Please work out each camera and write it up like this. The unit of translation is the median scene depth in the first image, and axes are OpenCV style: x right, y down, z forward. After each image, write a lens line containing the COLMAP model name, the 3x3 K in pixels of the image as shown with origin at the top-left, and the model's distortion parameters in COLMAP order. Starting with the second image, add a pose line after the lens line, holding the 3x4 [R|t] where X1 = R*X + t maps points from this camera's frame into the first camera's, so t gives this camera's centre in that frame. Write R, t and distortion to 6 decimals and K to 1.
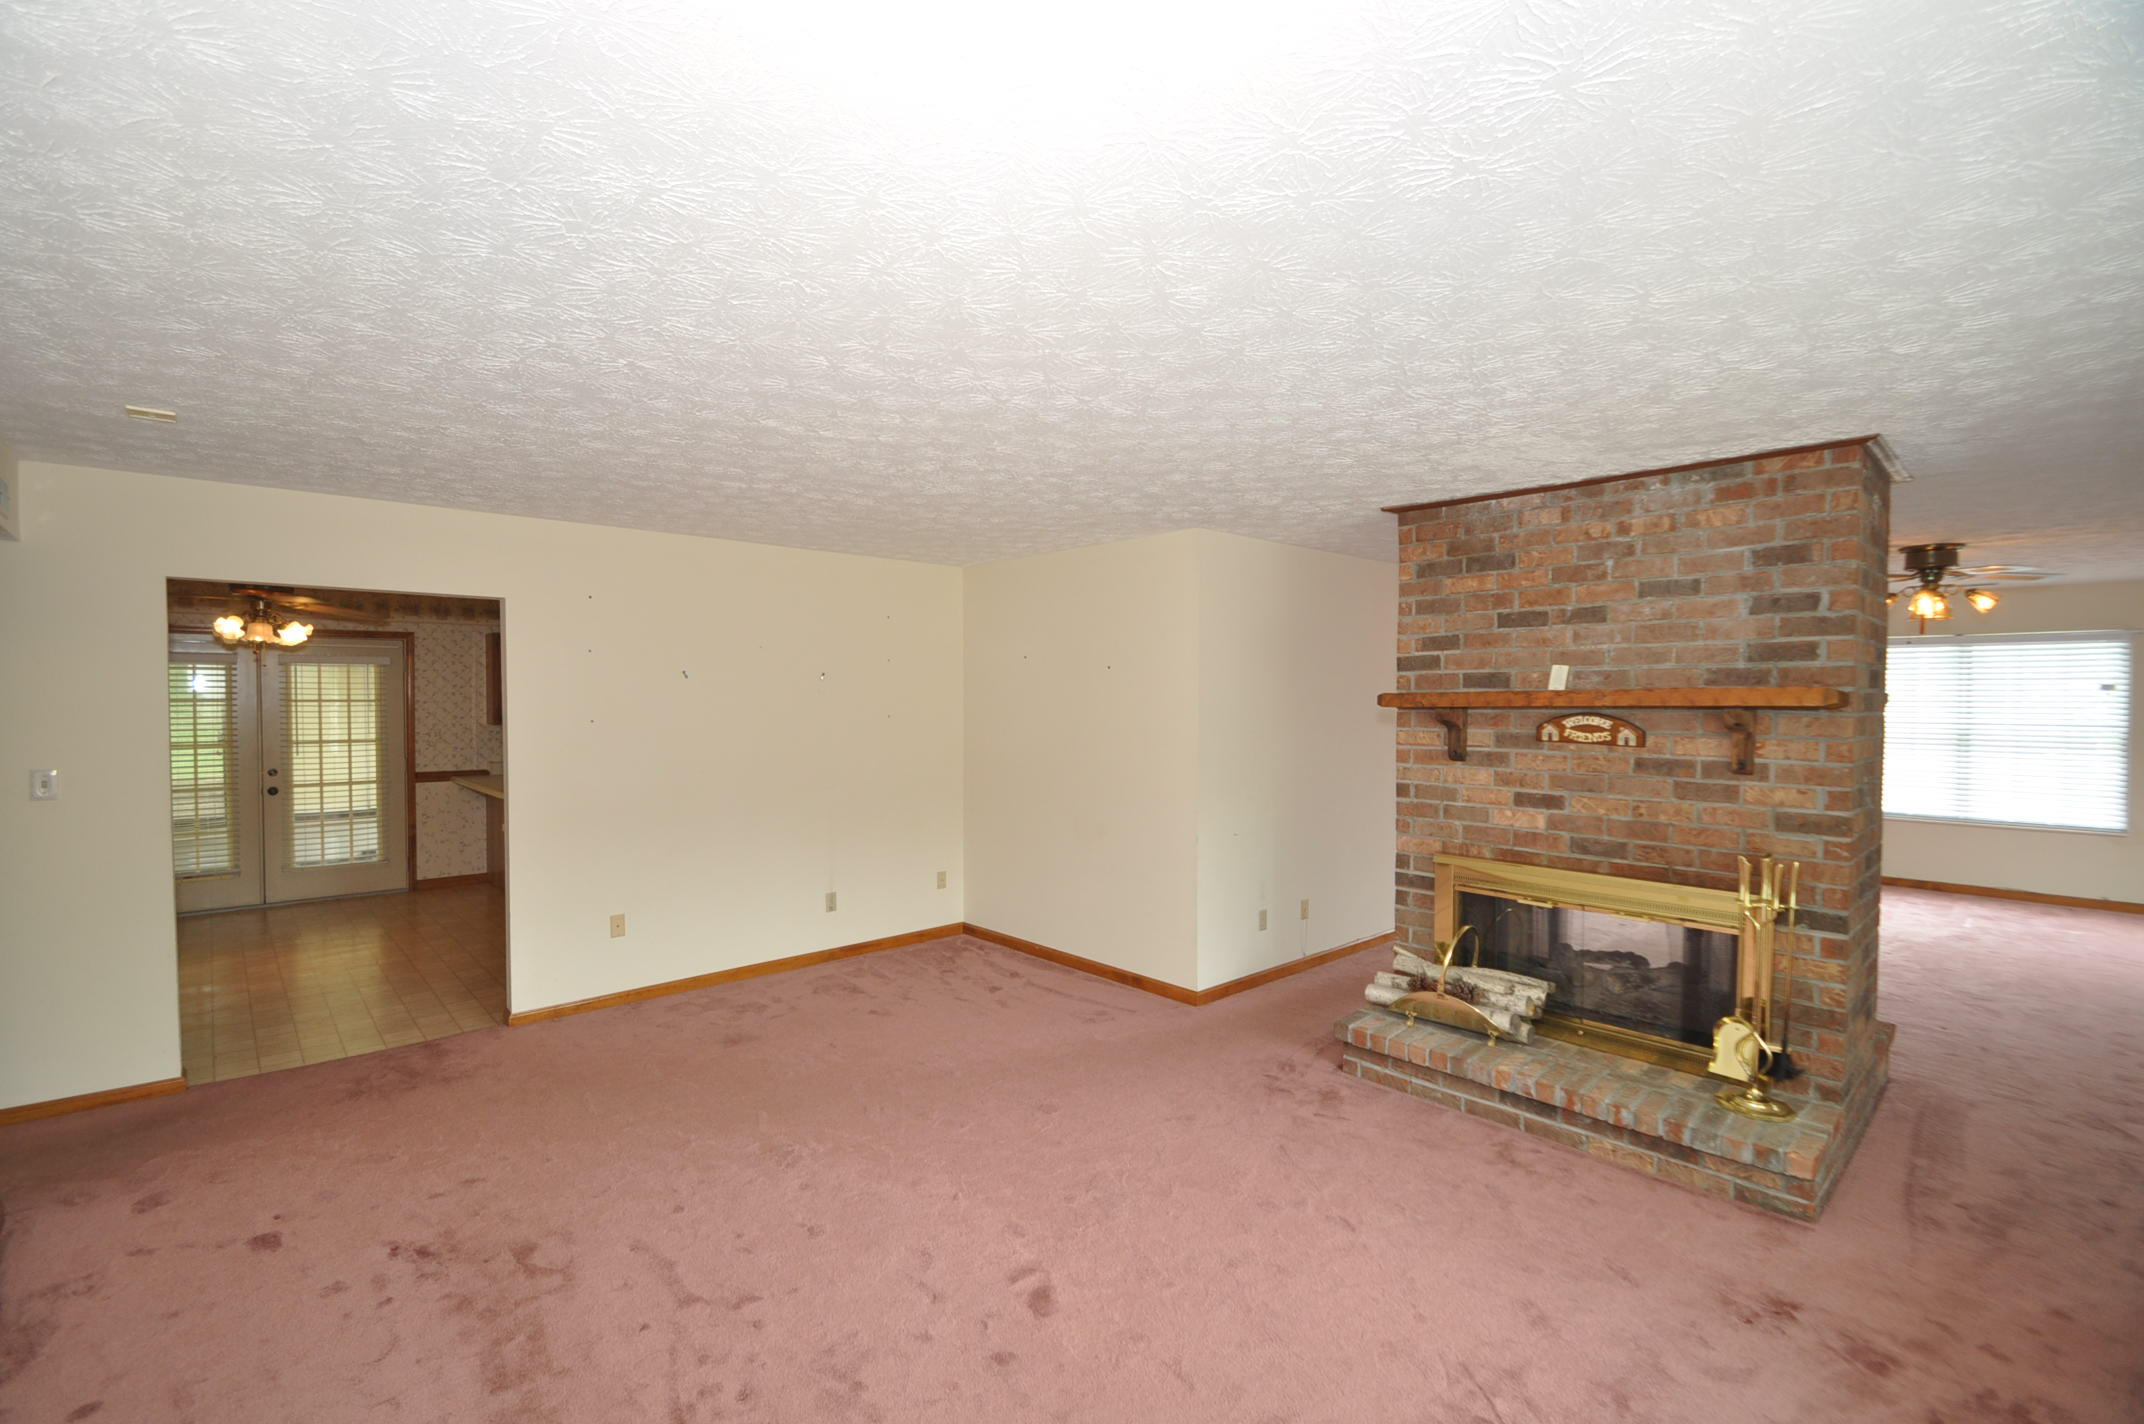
lens RADIAL K [[935.4, 0, 1031.6], [0, 935.4, 707.3], [0, 0, 1]] dist [-0.022828, -0.000555]
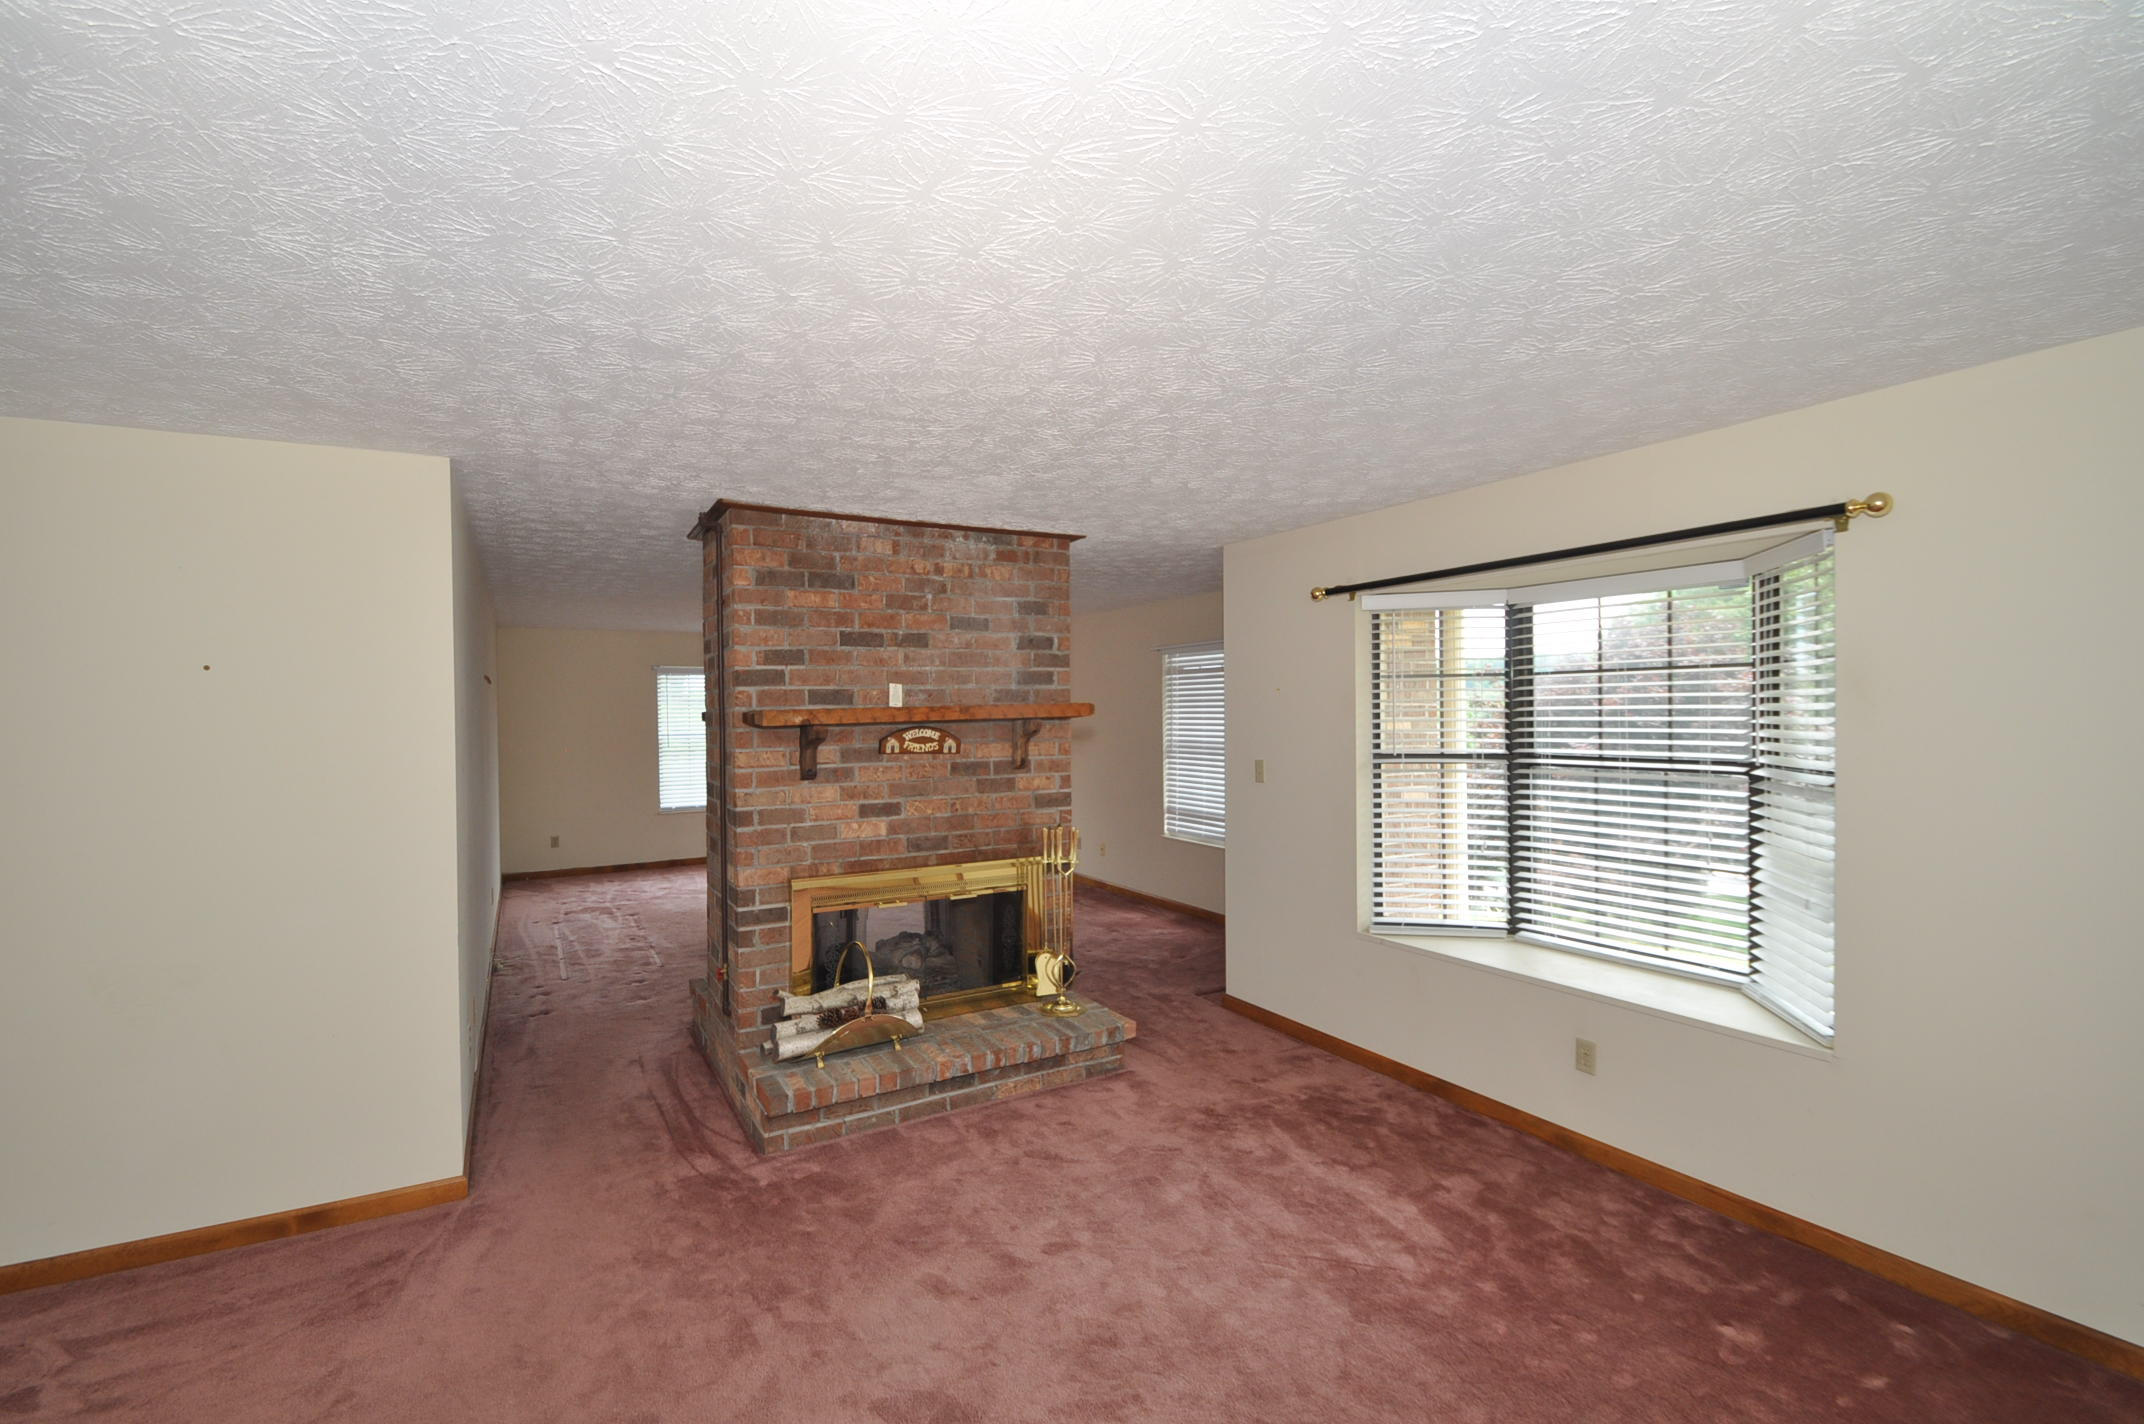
lens RADIAL K [[935.4, 0, 1031.6], [0, 935.4, 707.3], [0, 0, 1]] dist [-0.022828, -0.000555]
pose [[0.205934, -0.002775, 0.978562, -0.498370], [0.022987, 0.999734, -0.002003, -0.012001], [-0.978296, 0.022907, 0.205943, 0.637644]]
